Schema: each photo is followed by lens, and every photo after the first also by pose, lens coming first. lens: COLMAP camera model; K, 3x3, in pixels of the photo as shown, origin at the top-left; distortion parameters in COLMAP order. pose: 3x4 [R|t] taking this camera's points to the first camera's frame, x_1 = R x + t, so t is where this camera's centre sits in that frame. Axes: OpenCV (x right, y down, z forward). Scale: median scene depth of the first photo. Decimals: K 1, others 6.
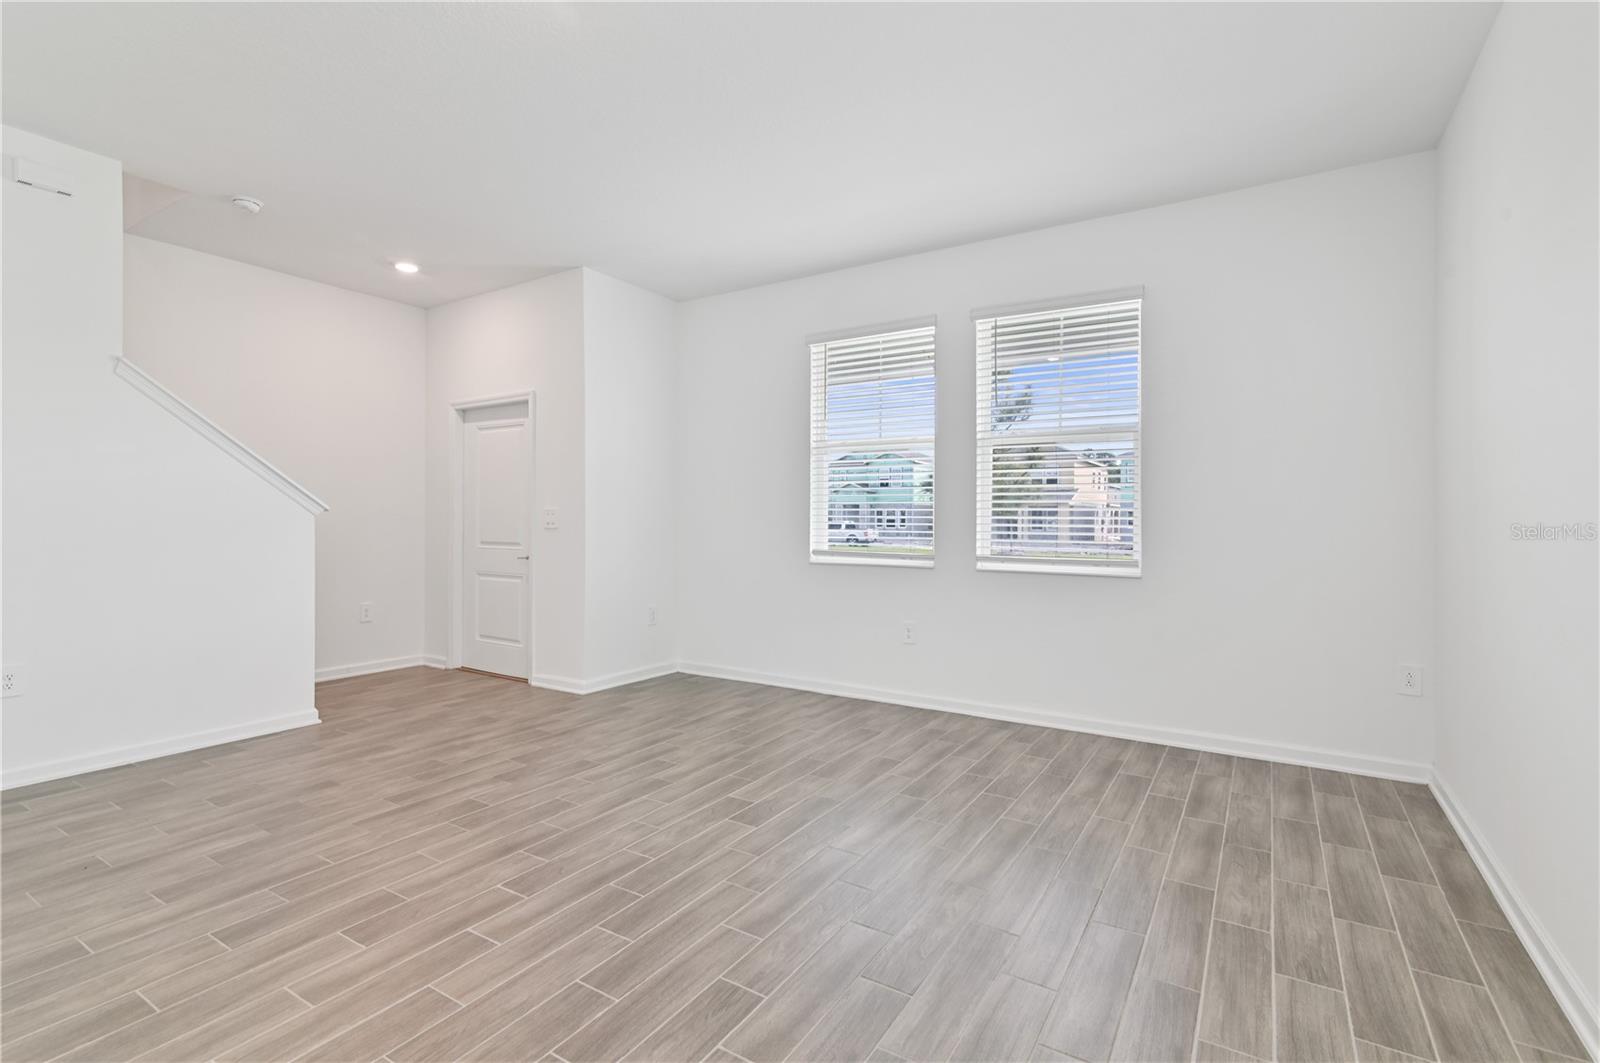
lens RADIAL K [[743.7, 0, 774.2], [0, 743.7, 526.1], [0, 0, 1]] dist [0.015946, -0.002709]
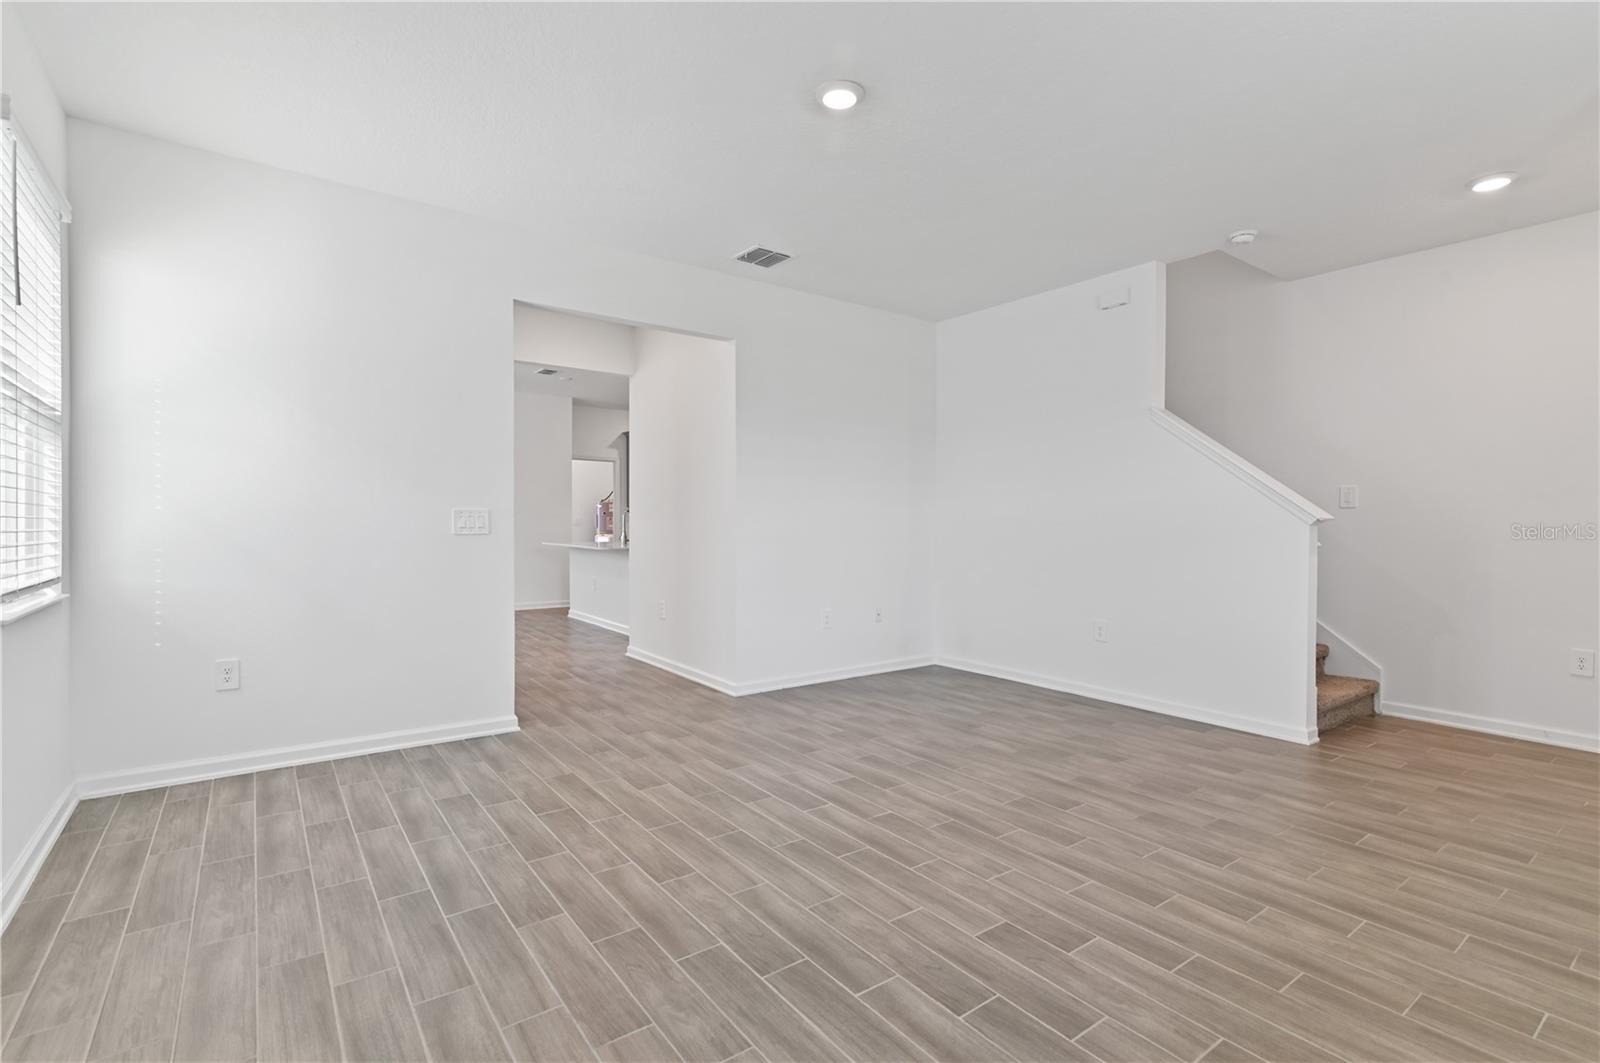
lens RADIAL K [[743.7, 0, 807.0], [0, 743.7, 509.1], [0, 0, 1]] dist [0.015946, -0.002709]
pose [[-0.342166, -0.024492, -0.939320, 0.697644], [-0.016963, 0.999658, -0.019886, -0.004435], [0.939486, 0.009129, -0.342465, 1.025190]]
